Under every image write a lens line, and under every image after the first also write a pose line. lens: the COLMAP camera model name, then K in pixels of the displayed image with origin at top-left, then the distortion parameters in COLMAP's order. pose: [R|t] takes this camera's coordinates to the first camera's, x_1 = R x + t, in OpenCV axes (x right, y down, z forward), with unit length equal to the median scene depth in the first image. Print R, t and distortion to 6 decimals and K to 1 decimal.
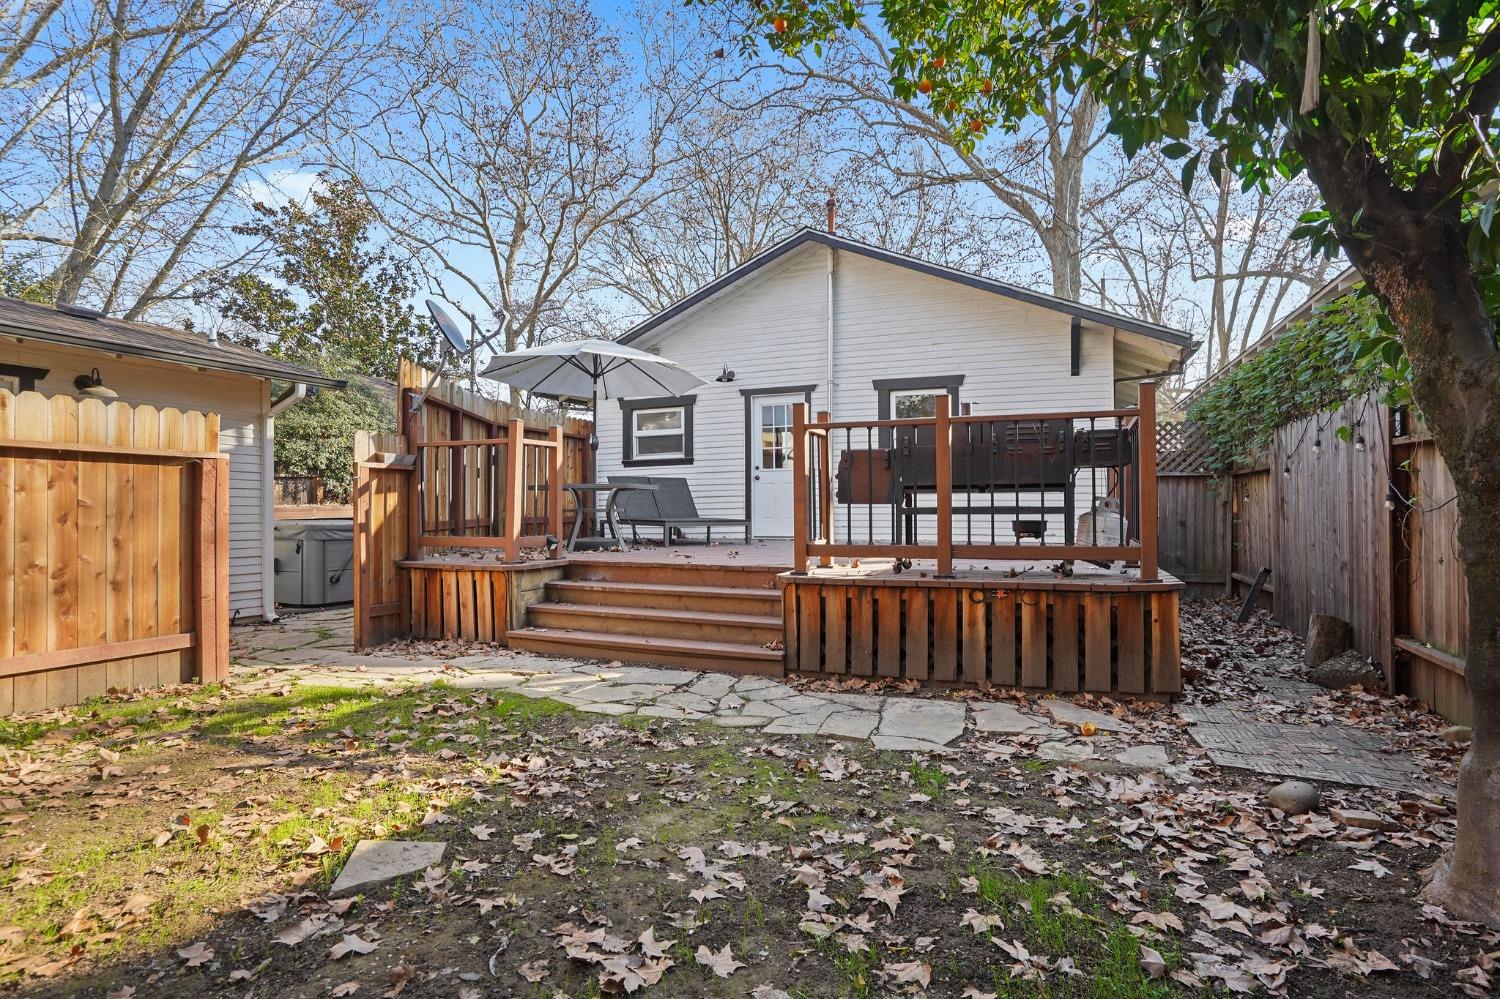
lens RADIAL K [[752.5, 0, 761.6], [0, 752.5, 497.5], [0, 0, 1]] dist [-0.038562, 0.003795]
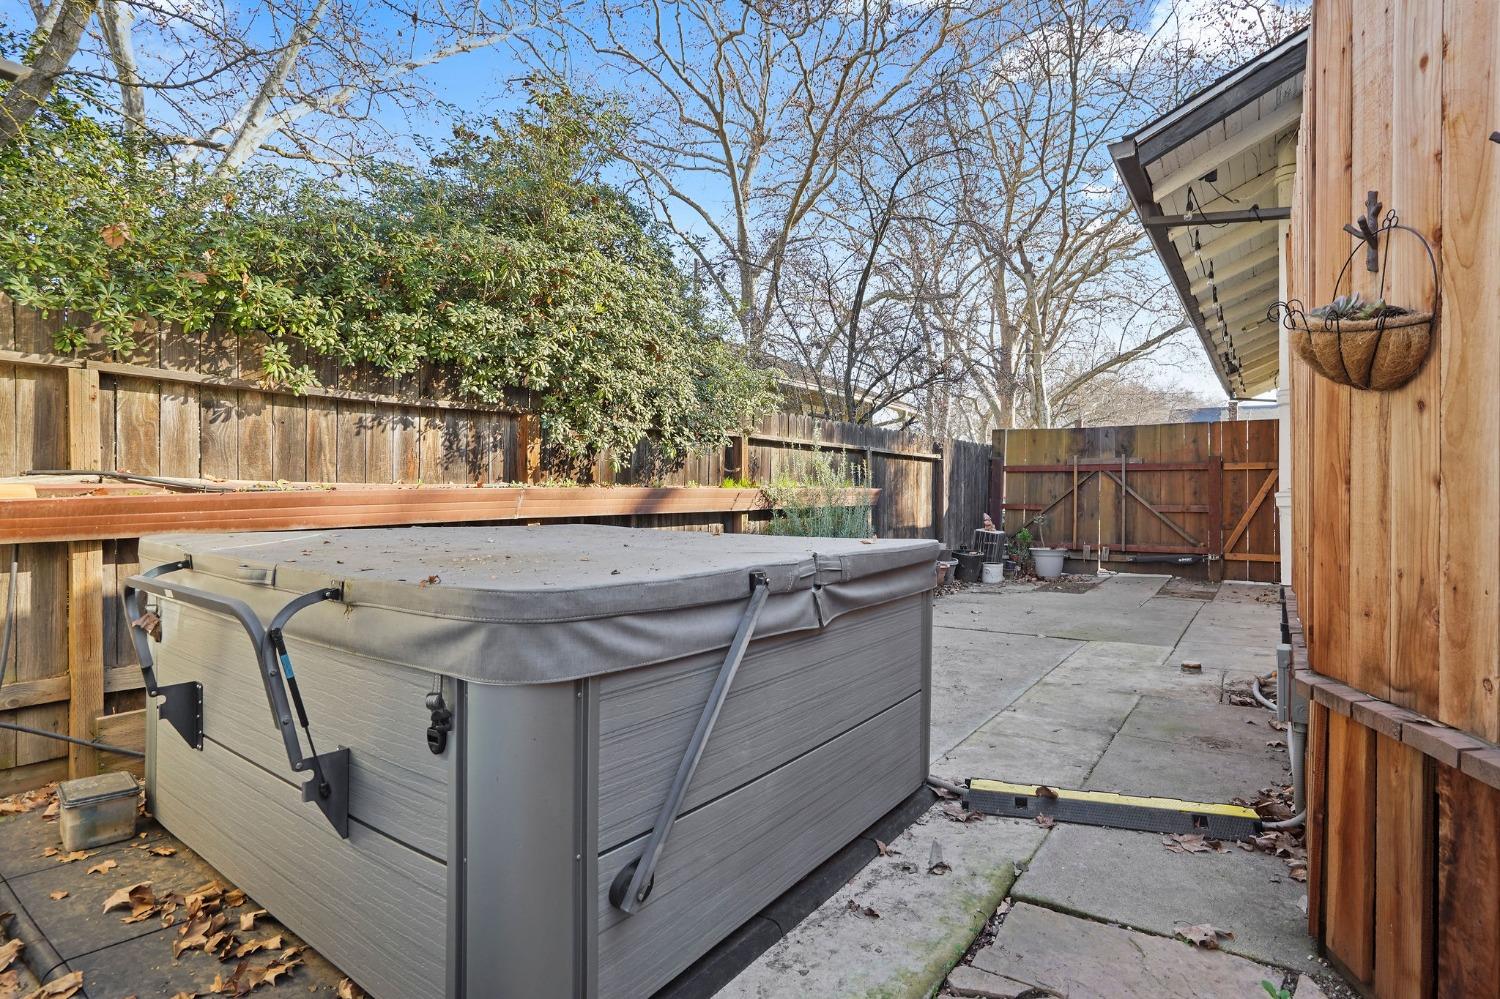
lens RADIAL K [[752.5, 0, 740.5], [0, 752.5, 493.4], [0, 0, 1]] dist [-0.038562, 0.003795]
pose [[0.968251, 0.015815, -0.249479, -0.380881], [-0.013846, 0.999858, 0.009644, 0.009391], [0.249596, -0.005883, 0.968332, 0.629352]]
